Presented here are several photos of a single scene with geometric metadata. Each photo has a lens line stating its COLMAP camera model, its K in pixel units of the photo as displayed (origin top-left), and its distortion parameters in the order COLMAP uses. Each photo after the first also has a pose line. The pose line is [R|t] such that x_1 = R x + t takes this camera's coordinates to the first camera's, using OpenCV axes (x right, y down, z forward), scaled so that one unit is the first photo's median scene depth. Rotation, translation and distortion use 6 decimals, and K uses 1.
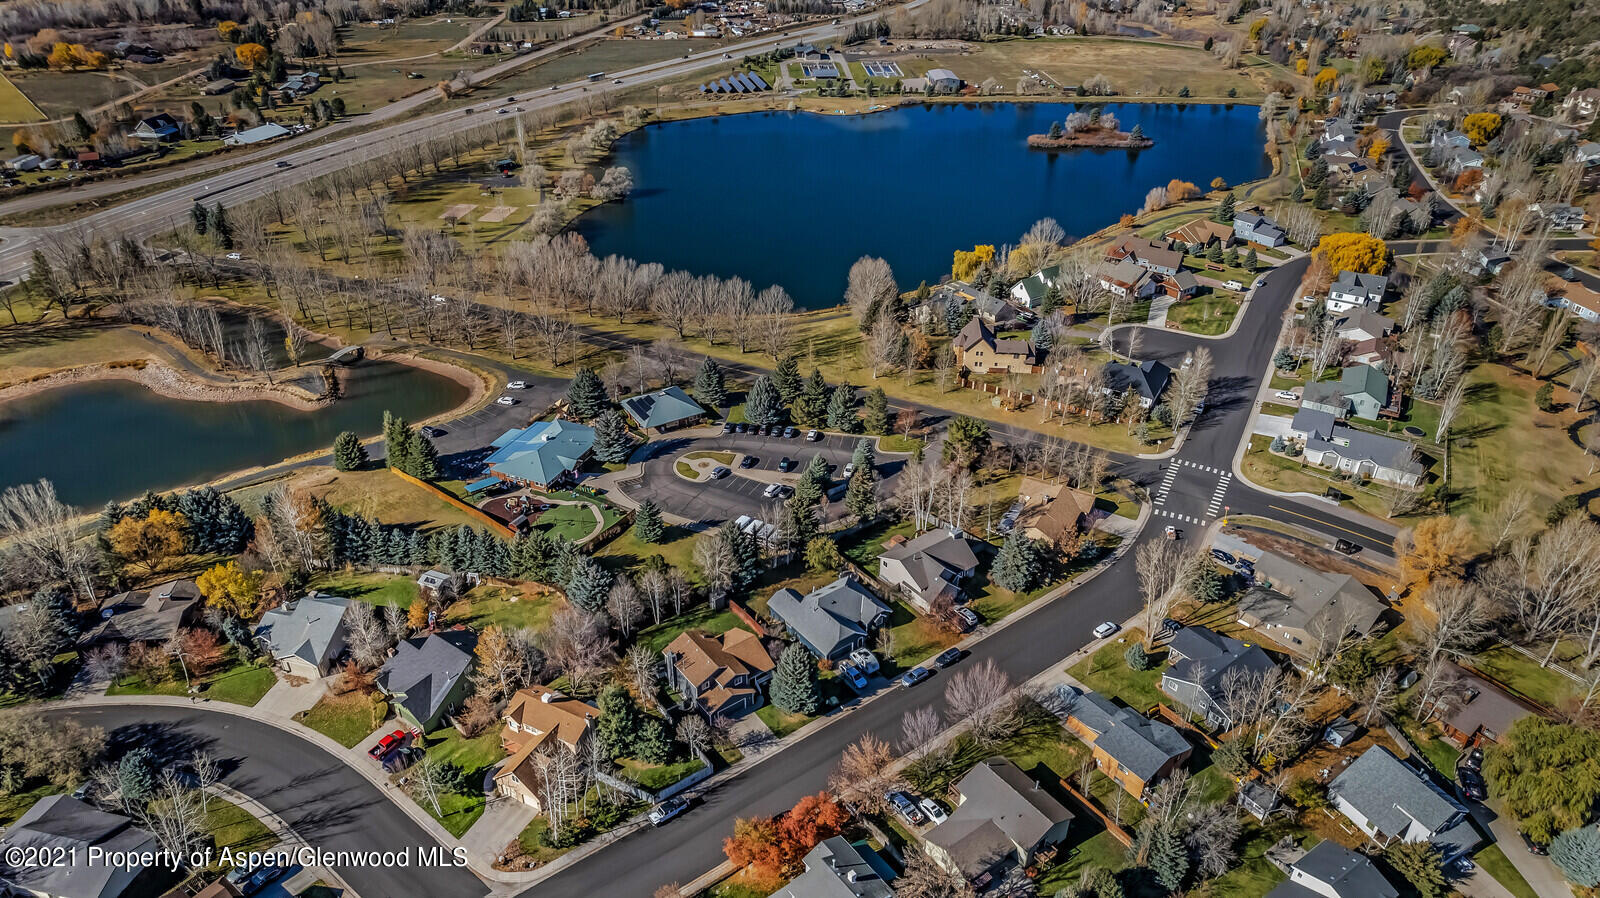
lens RADIAL K [[1034.2, 0, 800.0], [0, 1034.2, 449.0], [0, 0, 1]] dist [-0.064542, 0.061016]
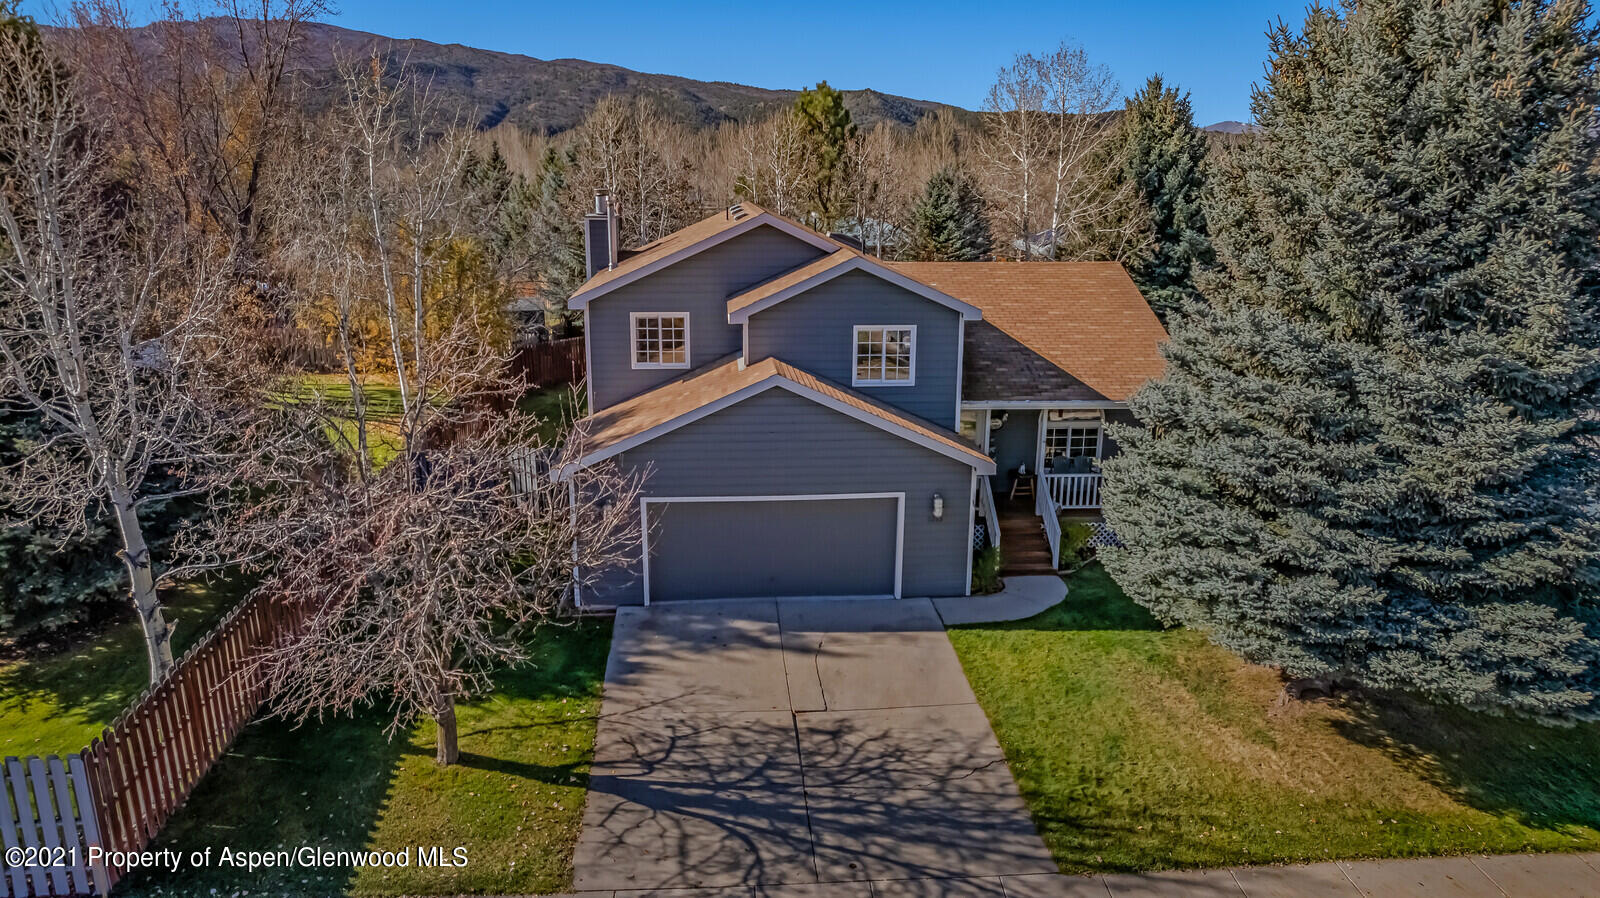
lens RADIAL K [[1034.2, 0, 800.0], [0, 1034.2, 449.0], [0, 0, 1]] dist [-0.064542, 0.061016]
pose [[0.852500, 0.141763, -0.503137, -0.000865], [-0.275606, 0.939766, -0.202192, 0.257932], [0.444167, 0.311037, 0.840221, 0.864514]]
